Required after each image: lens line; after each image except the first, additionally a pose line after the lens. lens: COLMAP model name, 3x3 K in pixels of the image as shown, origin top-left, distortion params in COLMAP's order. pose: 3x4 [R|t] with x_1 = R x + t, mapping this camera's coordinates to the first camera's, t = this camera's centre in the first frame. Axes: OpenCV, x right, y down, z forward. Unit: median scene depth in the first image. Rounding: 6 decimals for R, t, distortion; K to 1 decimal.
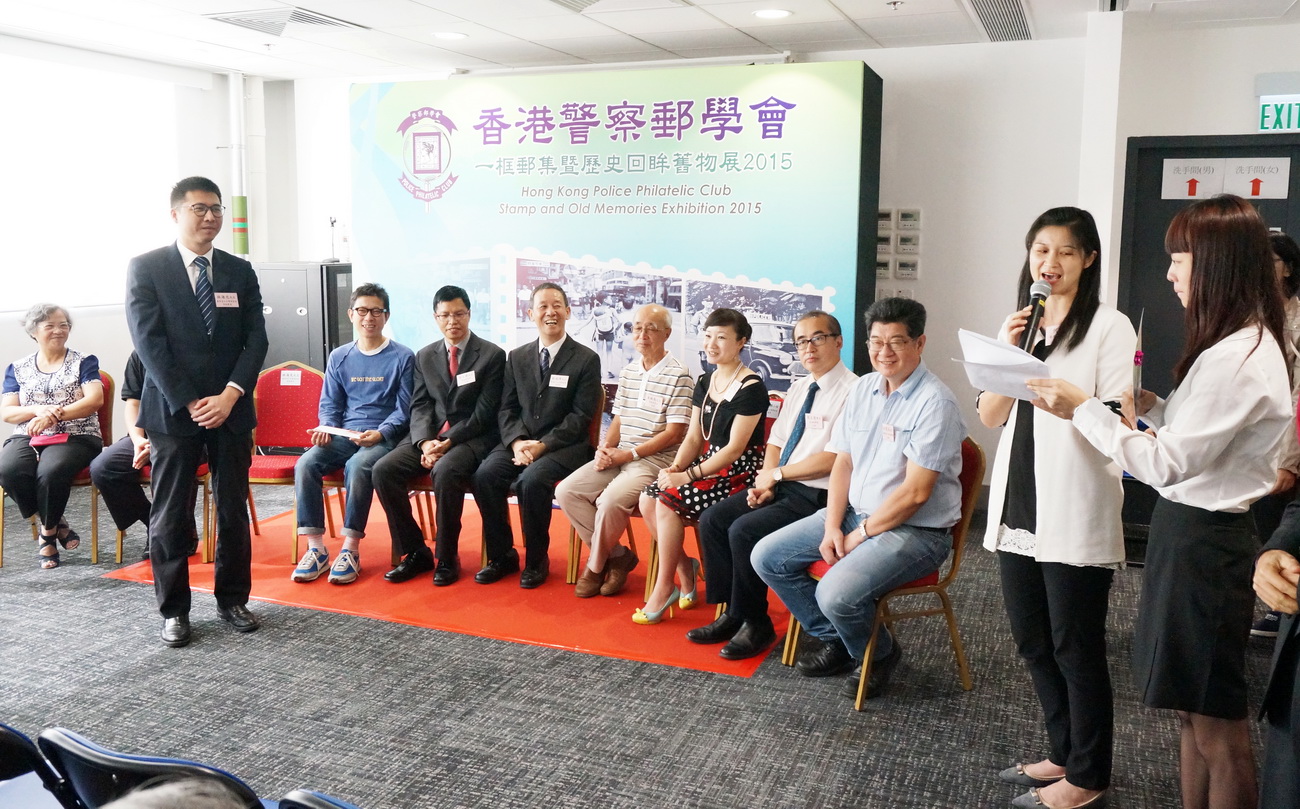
lens RADIAL K [[1144.5, 0, 665.5], [0, 1144.5, 388.5], [0, 0, 1]] dist [-0.016696, 0.049282]
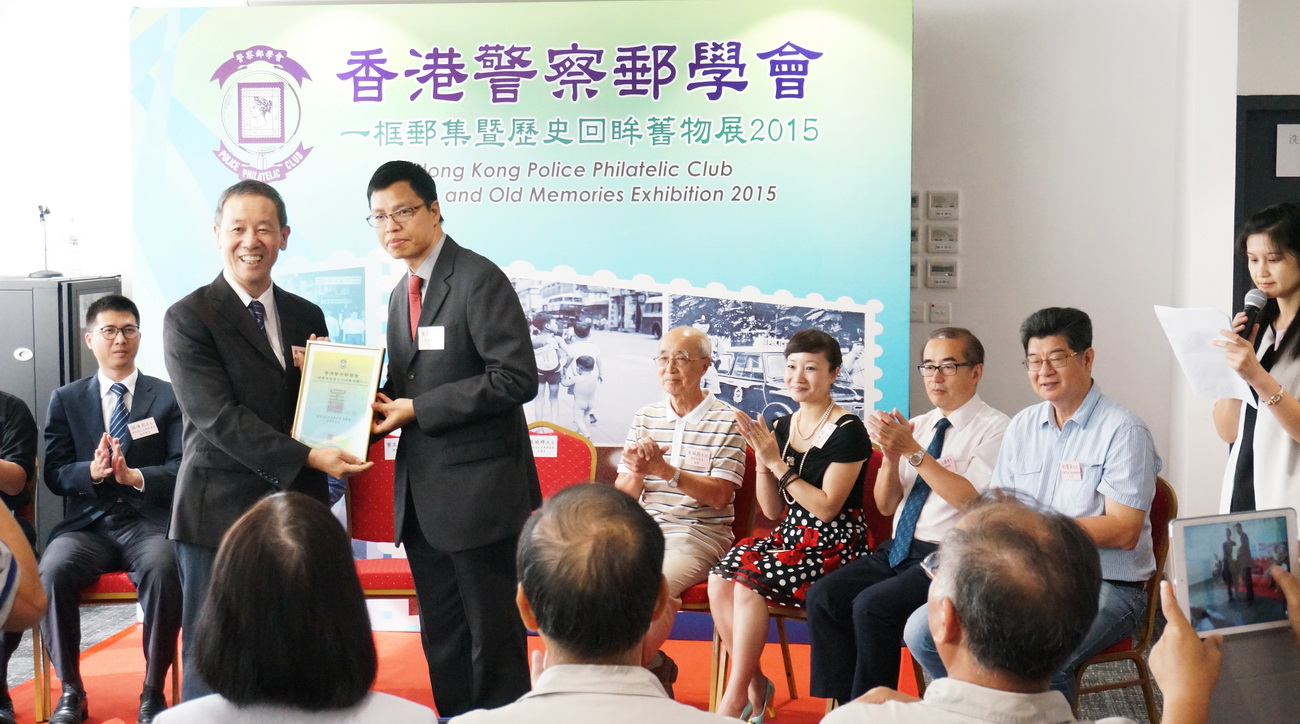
lens RADIAL K [[2234.4, 0, 615.7], [0, 2234.4, 386.0], [0, 0, 1]] dist [0.033533, 0.000000]
pose [[0.975466, -0.025715, 0.218643, -0.316946], [0.037919, 0.997937, -0.051804, 0.032365], [-0.216859, 0.058824, 0.974429, -0.338677]]
